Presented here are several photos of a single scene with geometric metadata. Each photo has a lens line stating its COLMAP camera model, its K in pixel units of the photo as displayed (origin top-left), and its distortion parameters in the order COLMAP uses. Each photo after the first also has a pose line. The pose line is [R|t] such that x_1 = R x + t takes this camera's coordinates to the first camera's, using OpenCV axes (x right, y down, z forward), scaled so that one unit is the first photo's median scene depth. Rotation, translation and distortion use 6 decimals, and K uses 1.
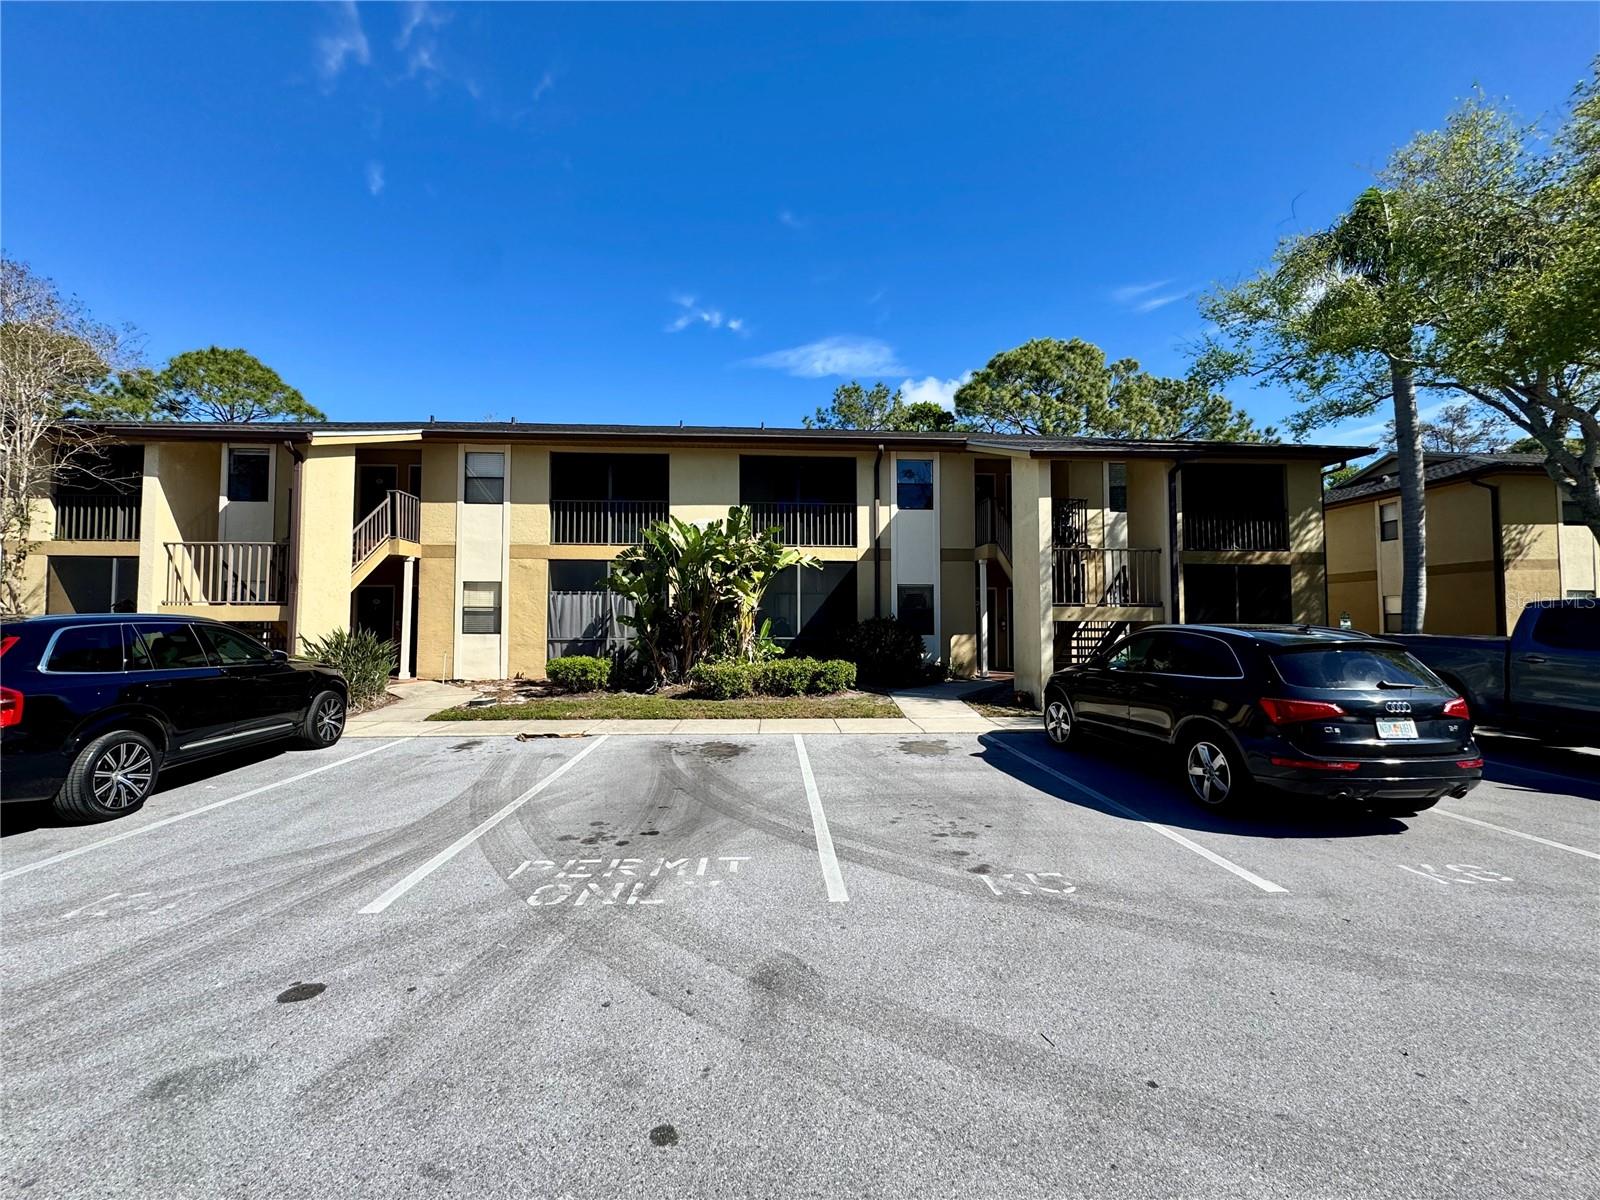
lens RADIAL K [[647.4, 0, 800.0], [0, 647.4, 600.0], [0, 0, 1]] dist [-0.000643, -0.000181]
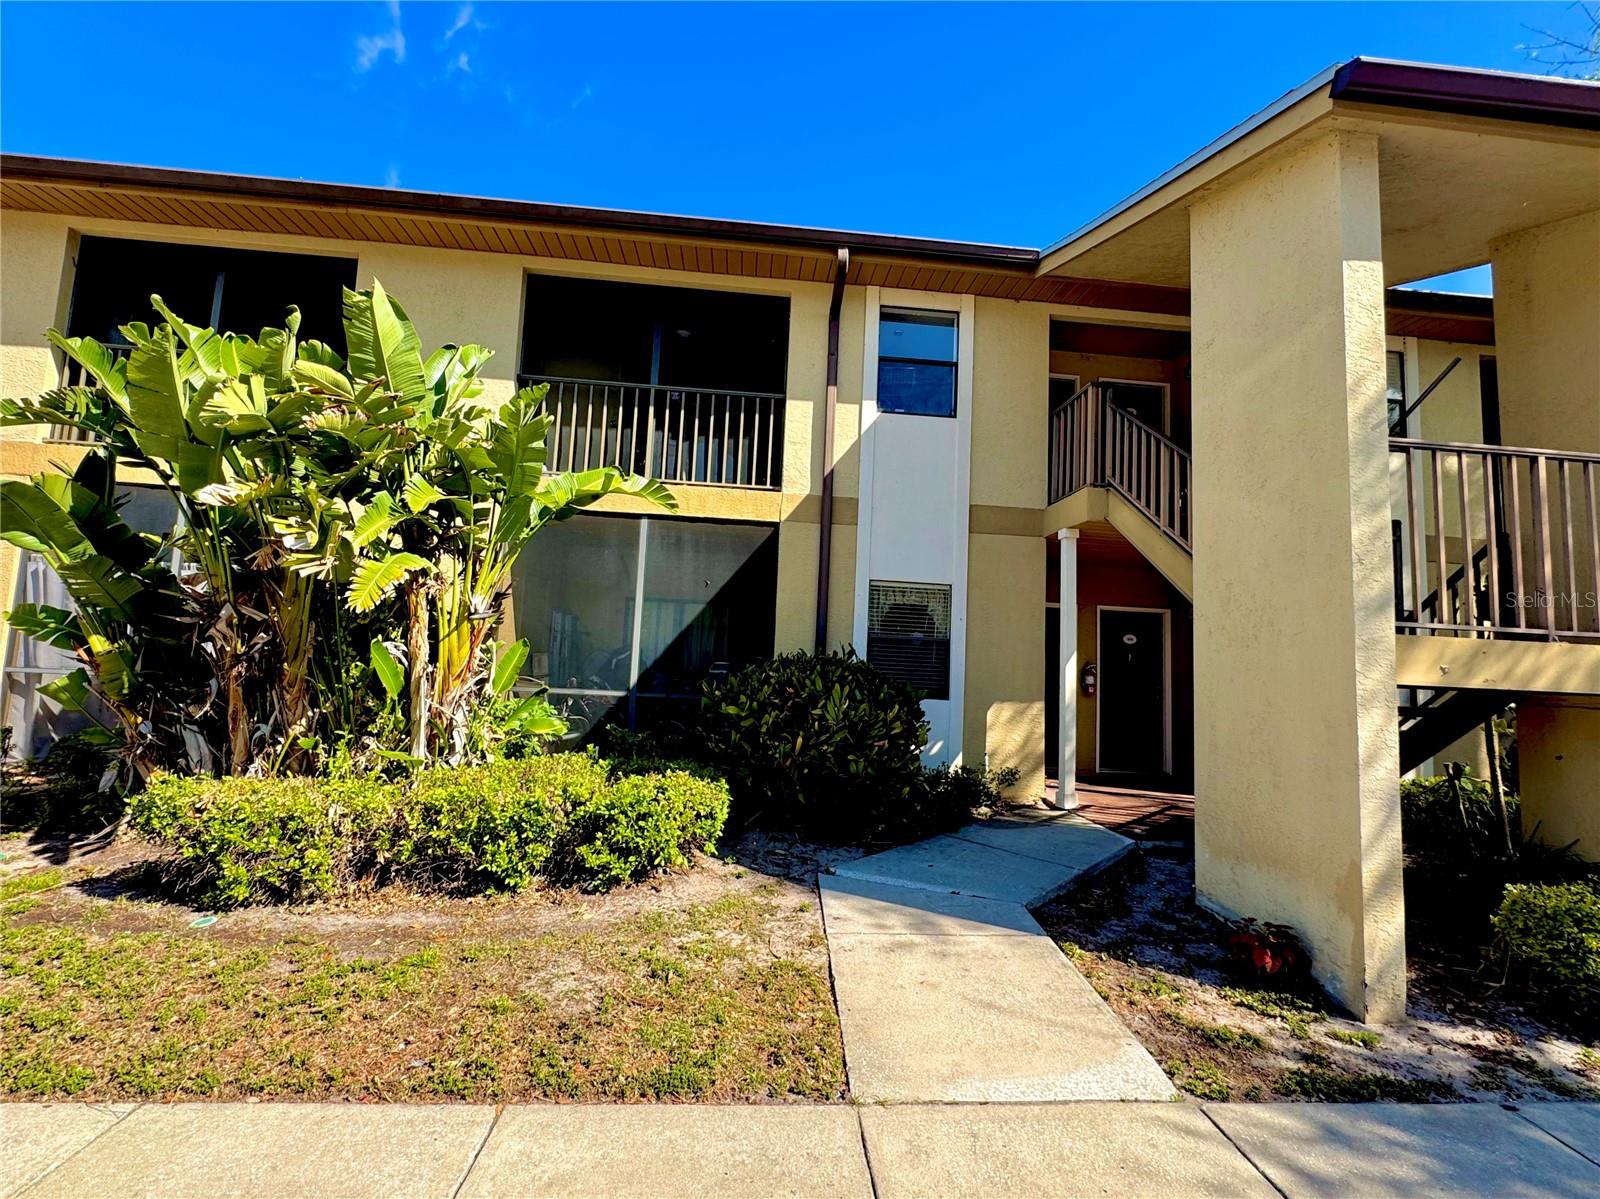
lens RADIAL K [[647.4, 0, 800.0], [0, 647.4, 599.5], [0, 0, 1]] dist [-0.000643, -0.000181]
pose [[0.998855, 0.047568, 0.005175, 0.102129], [-0.047179, 0.997130, -0.059207, 0.017783], [-0.007976, 0.058895, 0.998232, 0.565919]]
